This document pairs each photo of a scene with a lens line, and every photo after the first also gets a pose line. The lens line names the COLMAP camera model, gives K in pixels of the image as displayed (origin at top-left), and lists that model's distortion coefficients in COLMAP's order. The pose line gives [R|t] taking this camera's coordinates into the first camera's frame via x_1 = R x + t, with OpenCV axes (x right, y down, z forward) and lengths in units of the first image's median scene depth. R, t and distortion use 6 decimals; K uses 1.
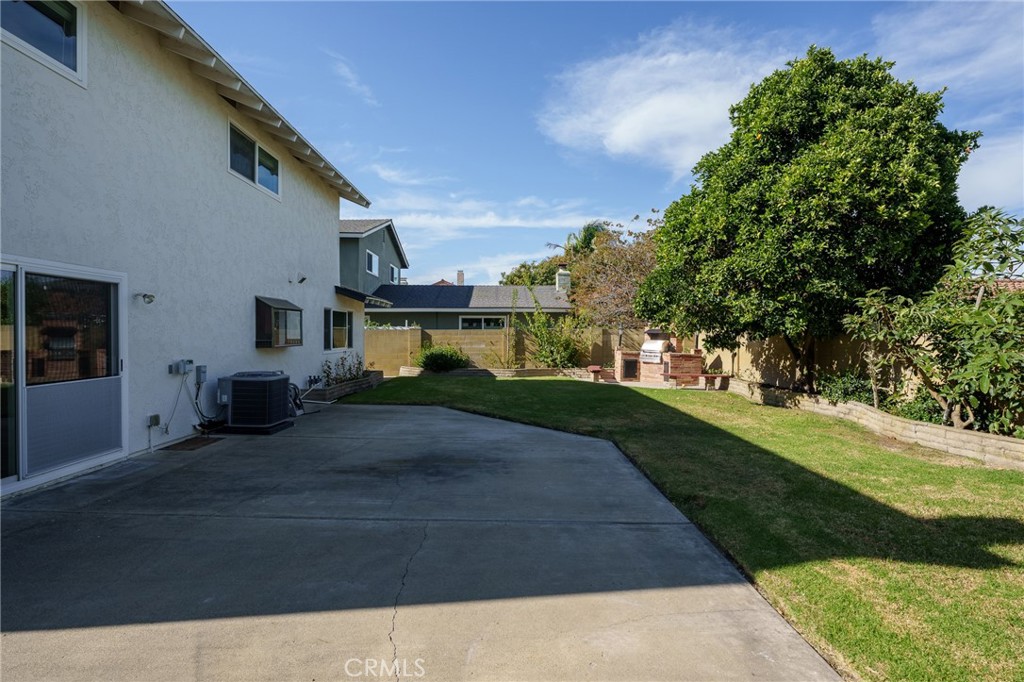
lens RADIAL K [[472.6, 0, 512.0], [0, 472.6, 341.0], [0, 0, 1]] dist [-0.022515, -0.000004]
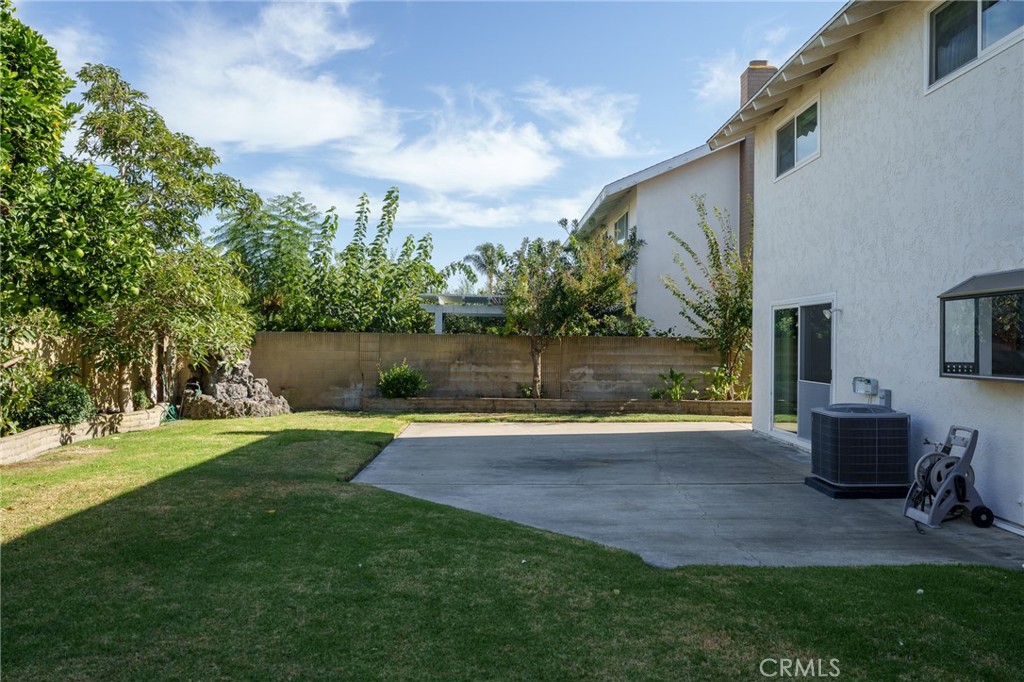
lens RADIAL K [[824.6, 0, 512.0], [0, 824.6, 341.0], [0, 0, 1]] dist [-0.000210, -0.000159]
pose [[-0.999828, -0.010643, -0.015181, -0.027752], [-0.010869, 0.999830, 0.014897, -0.032669], [0.015020, 0.015060, -0.999774, 1.819377]]
